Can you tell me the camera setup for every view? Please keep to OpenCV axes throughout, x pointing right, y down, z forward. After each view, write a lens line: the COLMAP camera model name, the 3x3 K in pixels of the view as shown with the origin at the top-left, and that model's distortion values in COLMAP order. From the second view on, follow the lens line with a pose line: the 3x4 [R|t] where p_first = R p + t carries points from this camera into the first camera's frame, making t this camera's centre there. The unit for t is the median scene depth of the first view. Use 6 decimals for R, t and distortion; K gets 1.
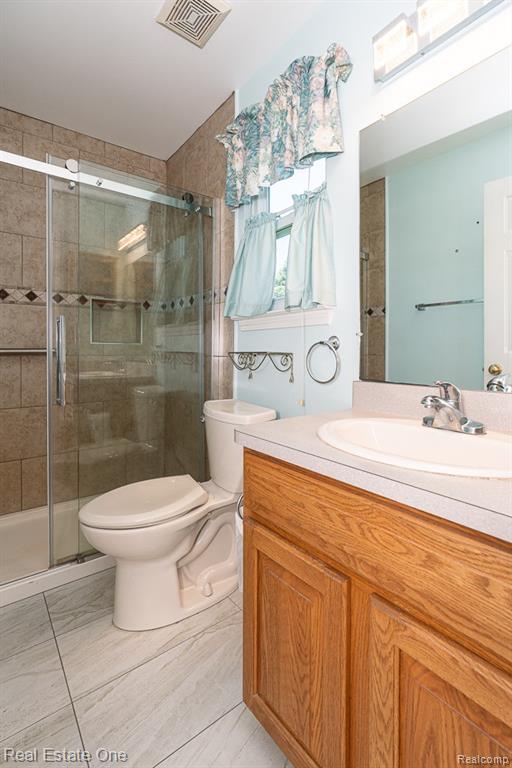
lens RADIAL K [[351.5, 0, 261.6], [0, 351.5, 355.2], [0, 0, 1]] dist [-0.010211, 0.003906]
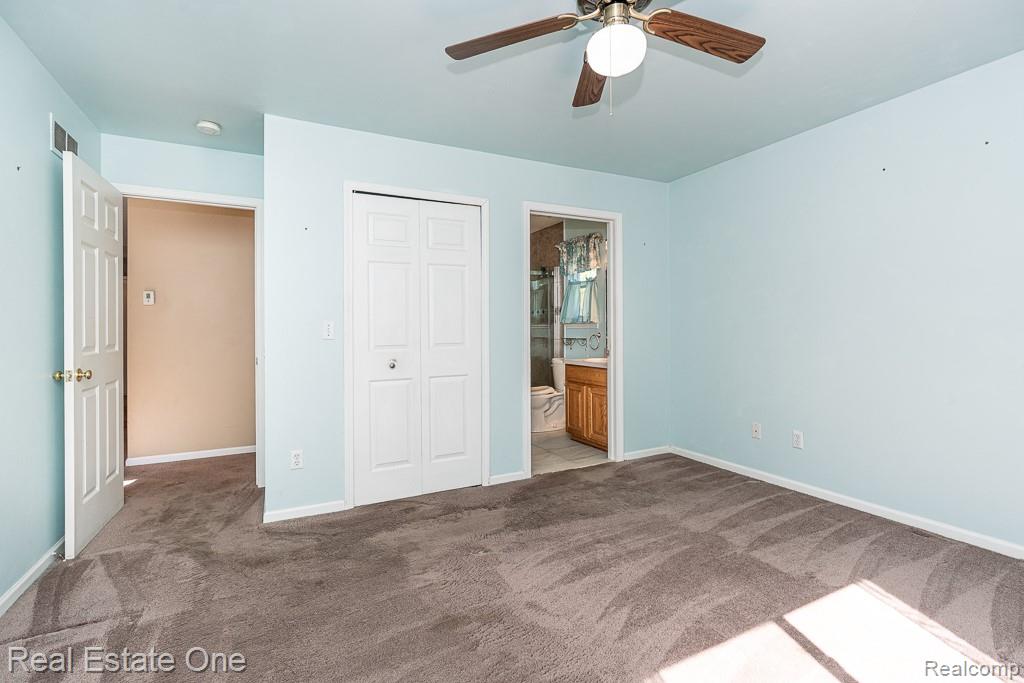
lens RADIAL K [[468.6, 0, 511.2], [0, 468.6, 332.2], [0, 0, 1]] dist [-0.010211, 0.003906]
pose [[0.979456, -0.013020, -0.201238, 0.197711], [0.012373, 0.999913, -0.004472, -0.037064], [0.201279, 0.001890, 0.979532, -2.052594]]
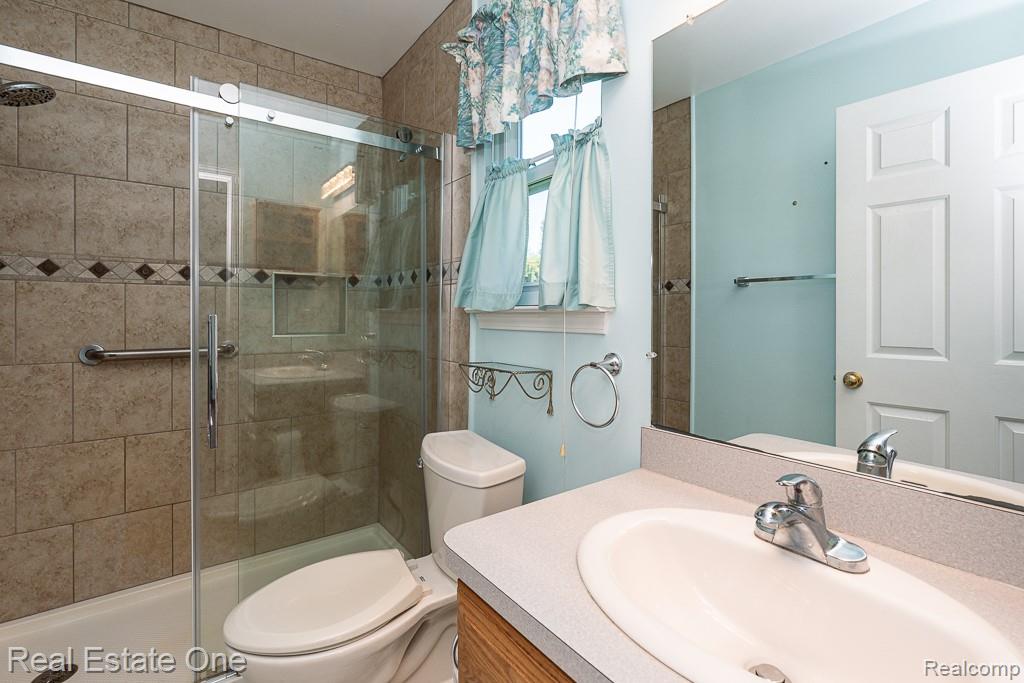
lens RADIAL K [[468.6, 0, 513.0], [0, 468.6, 328.1], [0, 0, 1]] dist [-0.010211, 0.003906]
pose [[0.999749, 0.001515, -0.022345, 0.028172], [-0.001511, 0.999999, 0.000174, -0.071850], [0.022346, -0.000140, 0.999750, 0.087669]]
